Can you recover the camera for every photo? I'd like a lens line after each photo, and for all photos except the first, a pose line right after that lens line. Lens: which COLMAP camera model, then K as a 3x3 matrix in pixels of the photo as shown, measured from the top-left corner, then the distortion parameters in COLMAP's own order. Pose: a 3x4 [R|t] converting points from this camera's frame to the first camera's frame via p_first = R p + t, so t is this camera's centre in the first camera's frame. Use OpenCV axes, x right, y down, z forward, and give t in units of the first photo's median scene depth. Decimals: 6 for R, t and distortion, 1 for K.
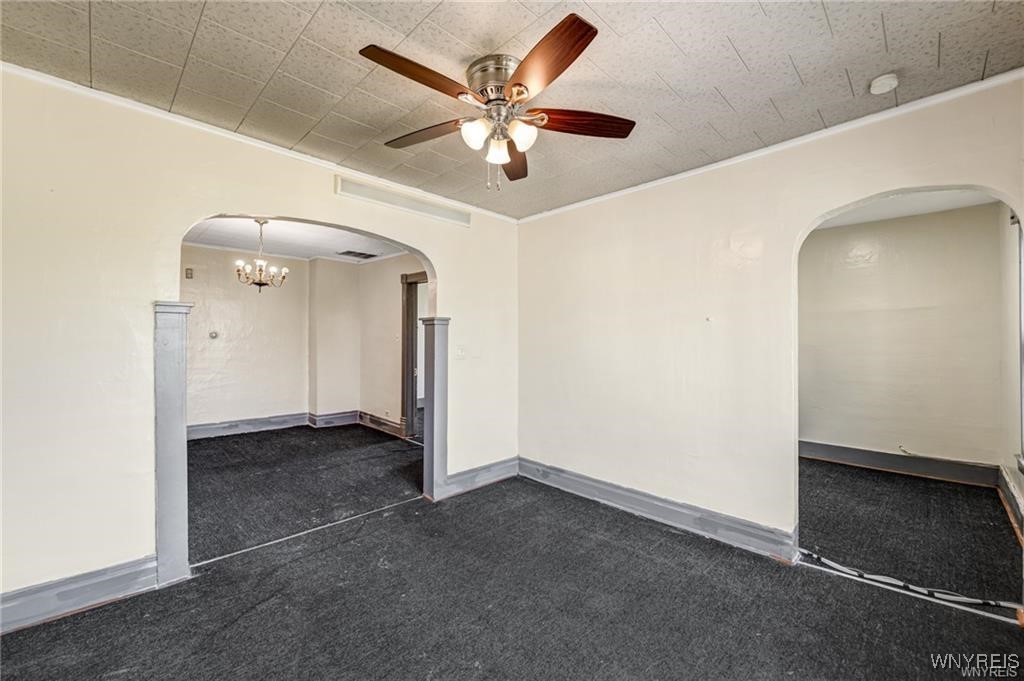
lens RADIAL K [[418.7, 0, 509.5], [0, 418.7, 339.9], [0, 0, 1]] dist [0.000188, -0.000067]
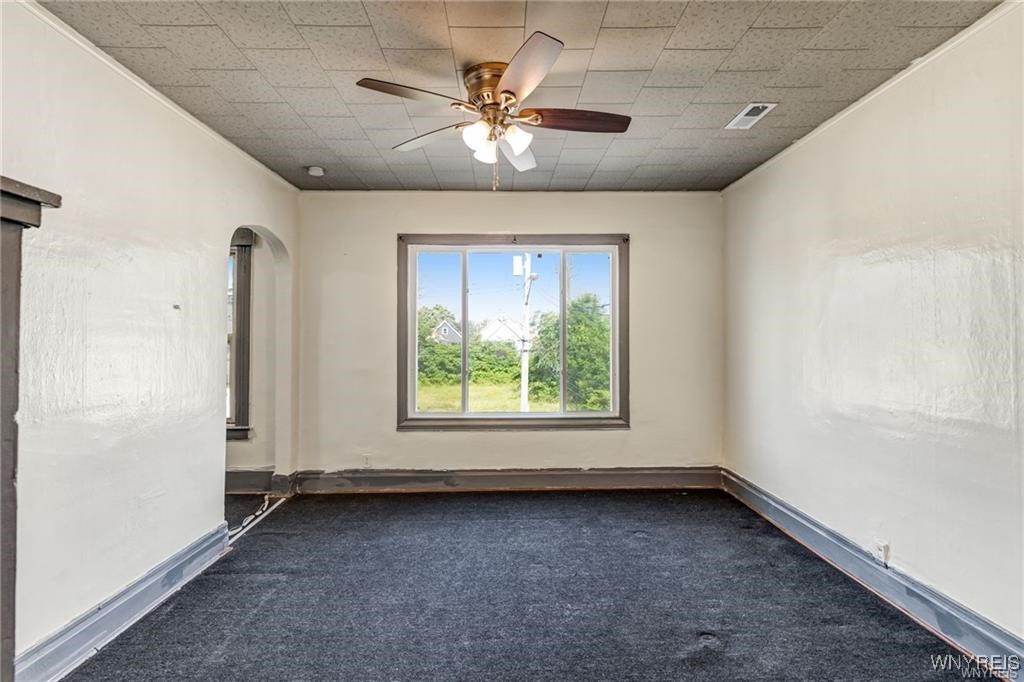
lens RADIAL K [[462.2, 0, 511.0], [0, 462.2, 339.2], [0, 0, 1]] dist [-0.002734, -0.000076]
pose [[-0.710515, 0.002637, 0.703677, -0.609420], [0.002632, 0.999996, -0.001089, 0.009751], [-0.703677, 0.001078, -0.710519, 1.254154]]
